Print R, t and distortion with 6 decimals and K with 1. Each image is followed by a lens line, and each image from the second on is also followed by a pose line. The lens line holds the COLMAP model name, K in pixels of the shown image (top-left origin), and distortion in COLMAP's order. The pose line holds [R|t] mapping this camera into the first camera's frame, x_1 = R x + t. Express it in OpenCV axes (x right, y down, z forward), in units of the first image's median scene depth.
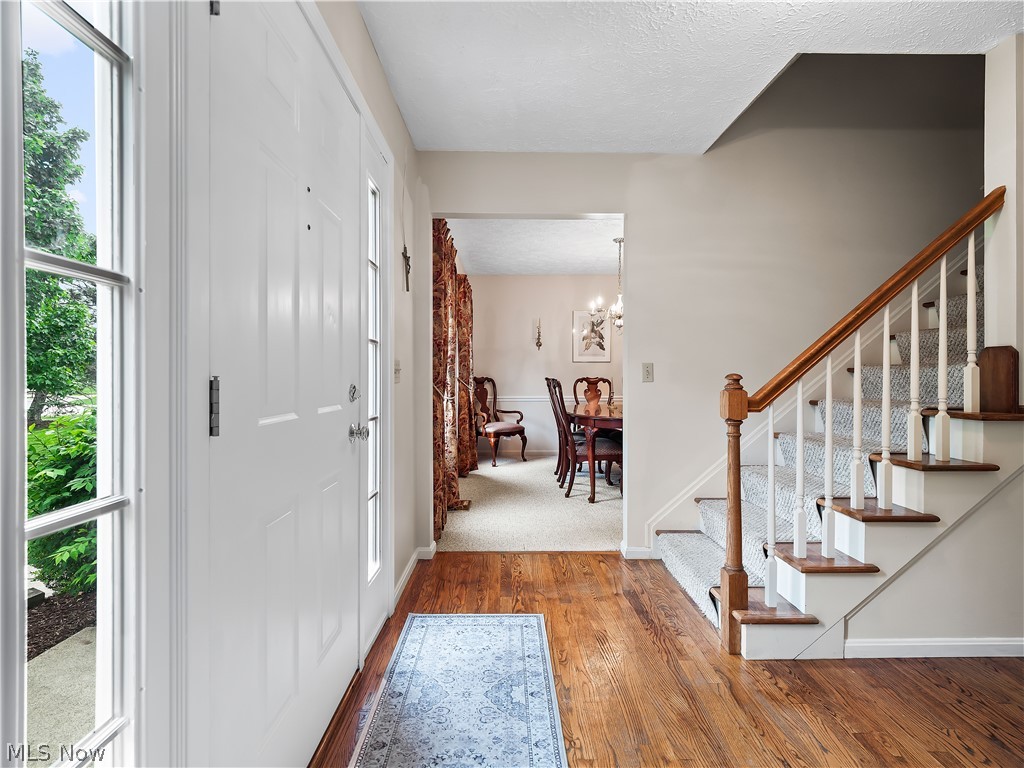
lens RADIAL K [[499.6, 0, 514.3], [0, 499.6, 377.8], [0, 0, 1]] dist [0.004364, -0.000482]
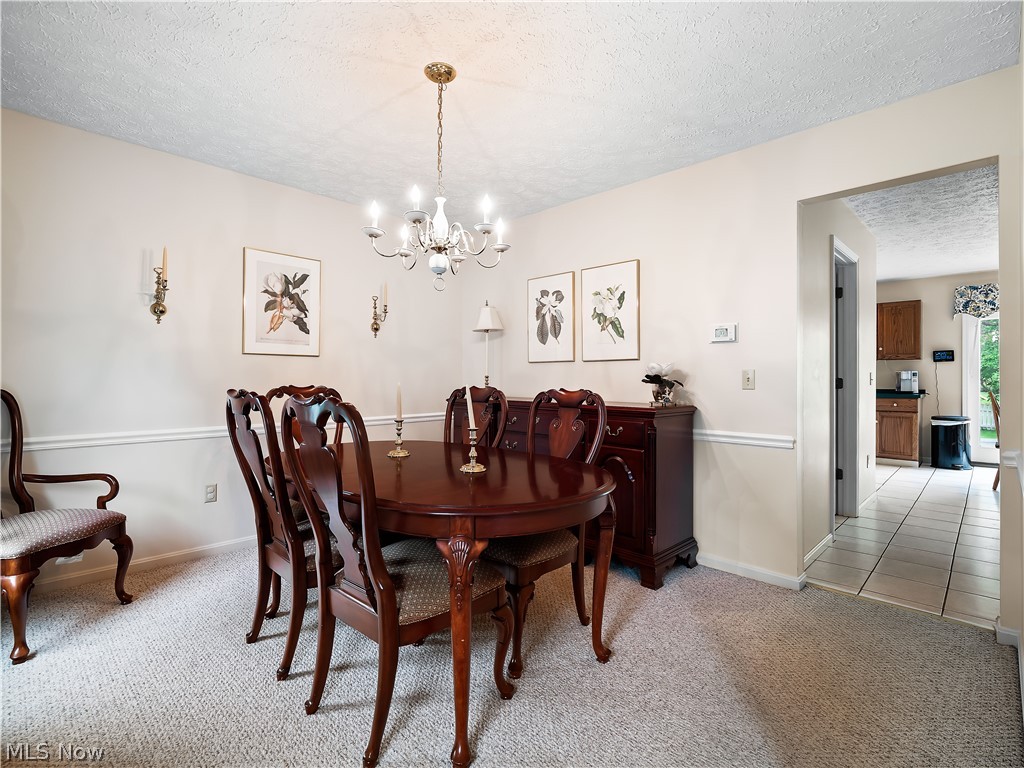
lens RADIAL K [[499.6, 0, 509.0], [0, 499.6, 375.9], [0, 0, 1]] dist [0.004364, -0.000482]
pose [[0.711046, 0.004164, 0.703133, -0.042570], [0.003322, 0.999951, -0.009281, -0.005211], [-0.703137, 0.008935, 0.710998, 0.515126]]
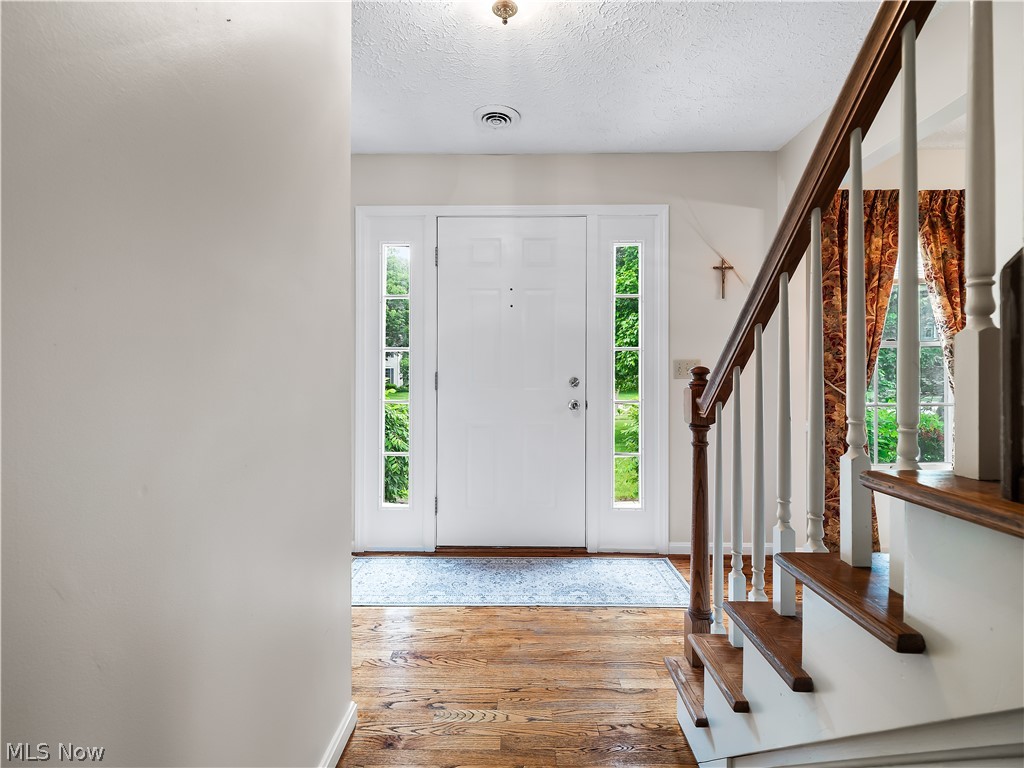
lens RADIAL K [[499.6, 0, 512.1], [0, 499.6, 380.1], [0, 0, 1]] dist [0.004364, -0.000482]
pose [[-0.032751, 0.004234, -0.999455, 0.391484], [-0.006007, 0.999972, 0.004433, 0.004429], [0.999446, 0.006149, -0.032724, 0.231596]]
